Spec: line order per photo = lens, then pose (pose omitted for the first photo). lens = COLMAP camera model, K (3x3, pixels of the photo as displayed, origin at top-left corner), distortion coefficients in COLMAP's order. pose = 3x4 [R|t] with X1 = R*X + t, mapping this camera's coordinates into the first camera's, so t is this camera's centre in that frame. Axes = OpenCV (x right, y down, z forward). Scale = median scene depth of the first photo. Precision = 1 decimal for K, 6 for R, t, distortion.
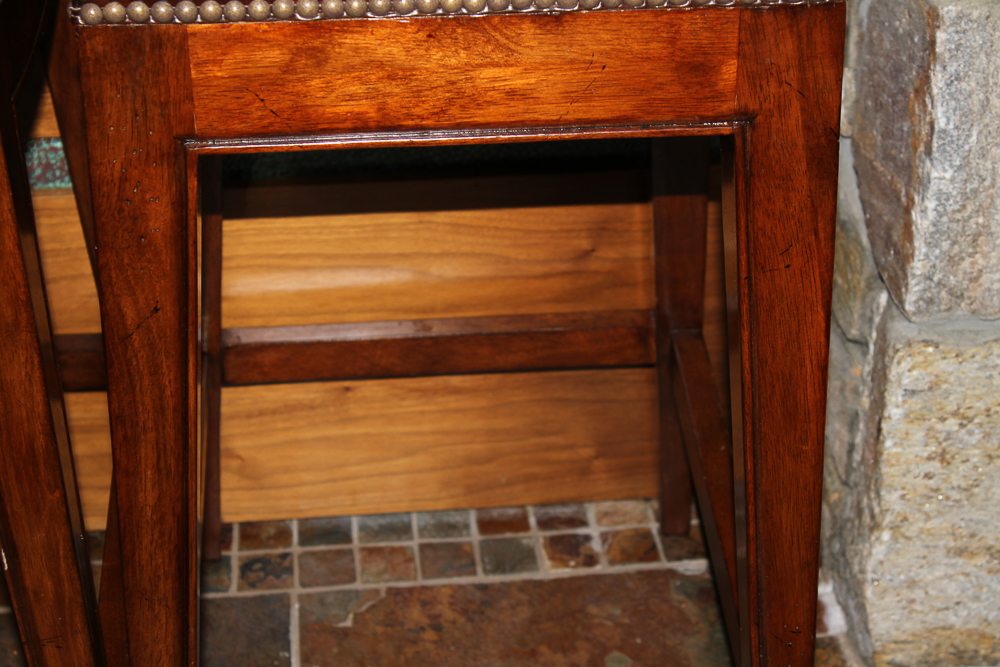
lens RADIAL K [[2294.0, 0, 501.0], [0, 2294.0, 336.1], [0, 0, 1]] dist [0.071581, 0.000000]
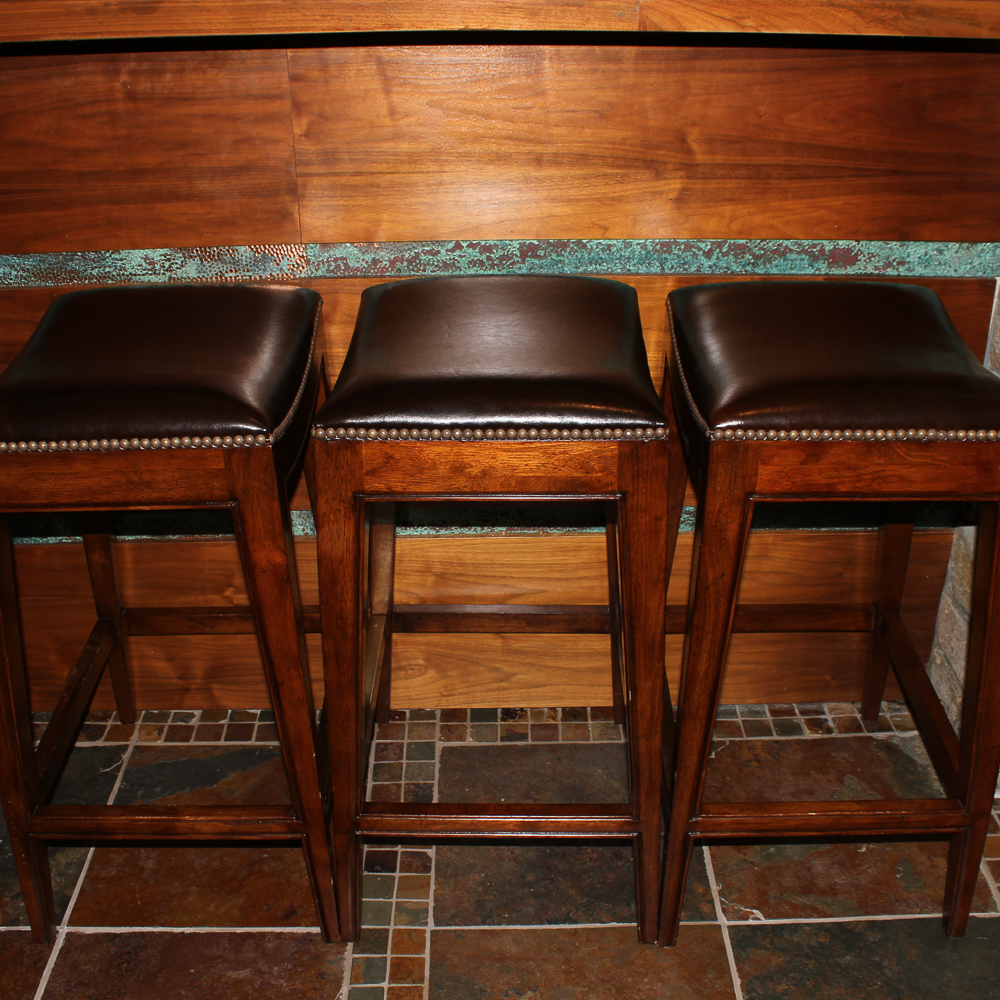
lens RADIAL K [[1258.5, 0, 502.8], [0, 1258.5, 505.2], [0, 0, 1]] dist [-0.136849, 0.000000]
pose [[0.996566, 0.033315, -0.075798, -0.248298], [-0.042352, 0.991758, -0.120926, 0.067929], [0.071145, 0.123721, 0.989763, -0.157427]]
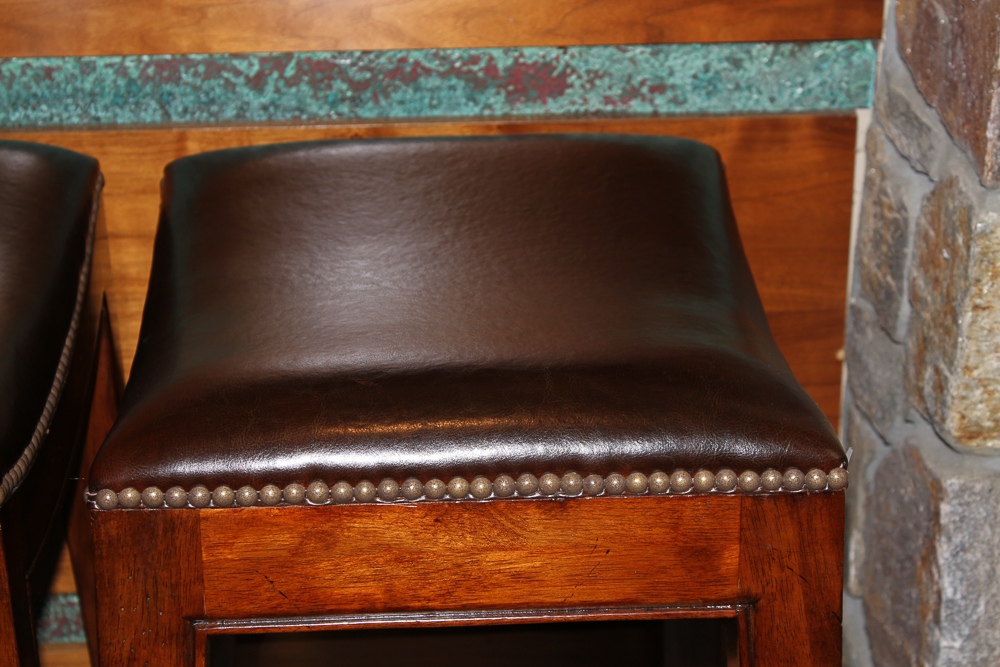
lens RADIAL K [[2292.4, 0, 498.6], [0, 2292.4, 325.6], [0, 0, 1]] dist [0.067023, 0.000000]
pose [[0.999886, 0.006386, -0.013692, 0.008555], [-0.008744, 0.983670, -0.179771, -0.028685], [0.012320, 0.179870, 0.983613, -0.015807]]
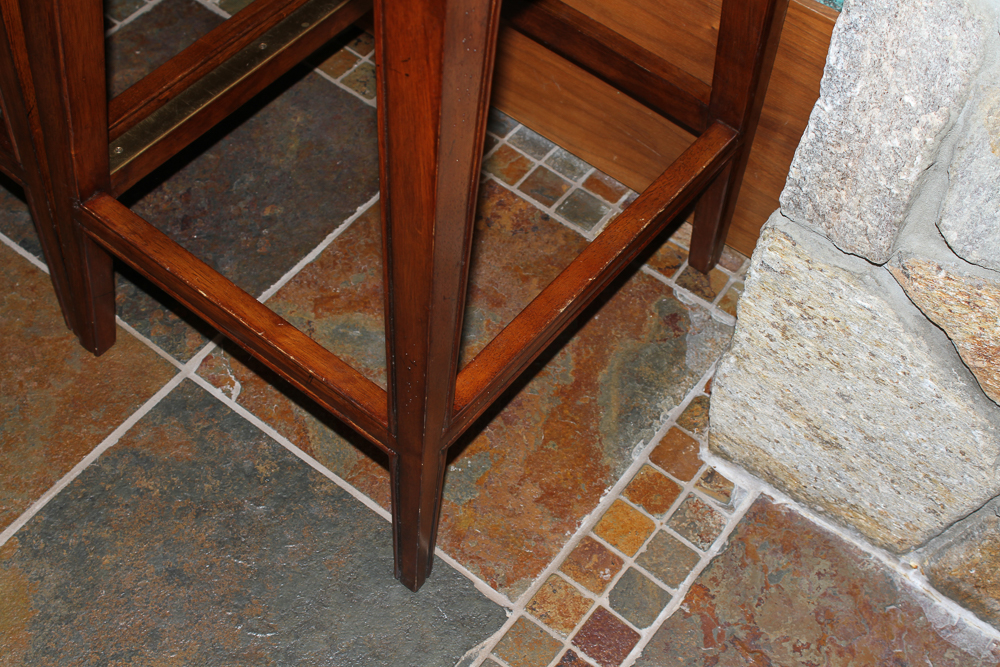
lens RADIAL K [[1432.2, 0, 498.8], [0, 1432.2, 337.8], [0, 0, 1]] dist [-0.035084, 0.000000]
pose [[0.737988, 0.576226, -0.351195, 0.435732], [-0.452040, 0.808542, 0.376721, -0.190846], [0.501032, -0.119262, 0.857172, 0.409890]]
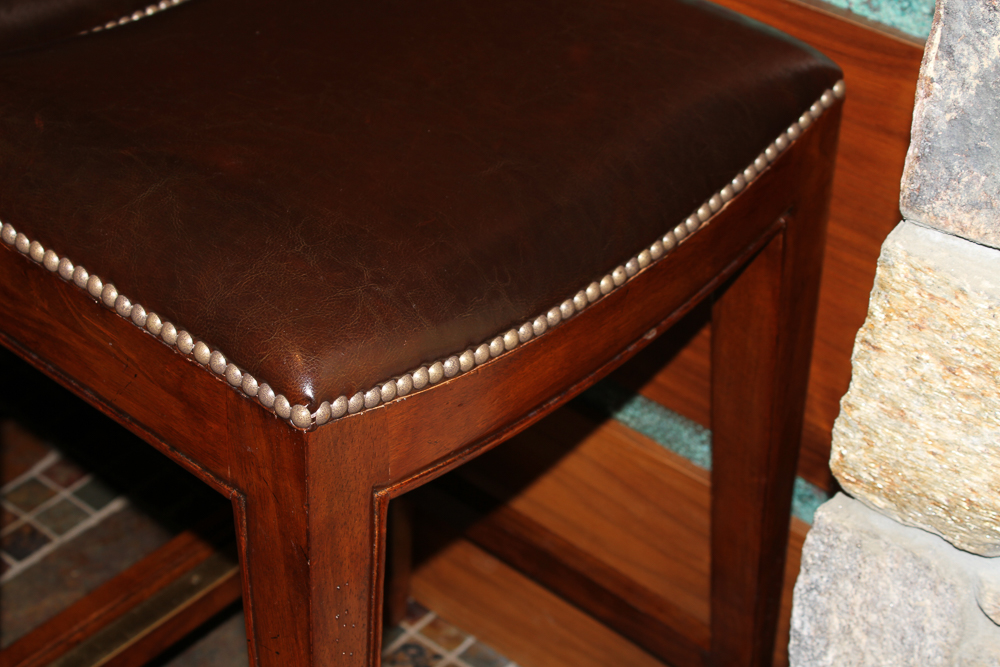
lens RADIAL K [[1763.4, 0, 500.1], [0, 1763.4, 330.5], [0, 0, 1]] dist [0.016825, 0.000000]
pose [[0.707852, 0.441248, -0.551584, 0.503844], [-0.441004, 0.886060, 0.142873, -0.277056], [0.551779, 0.142118, 0.821792, 0.407574]]
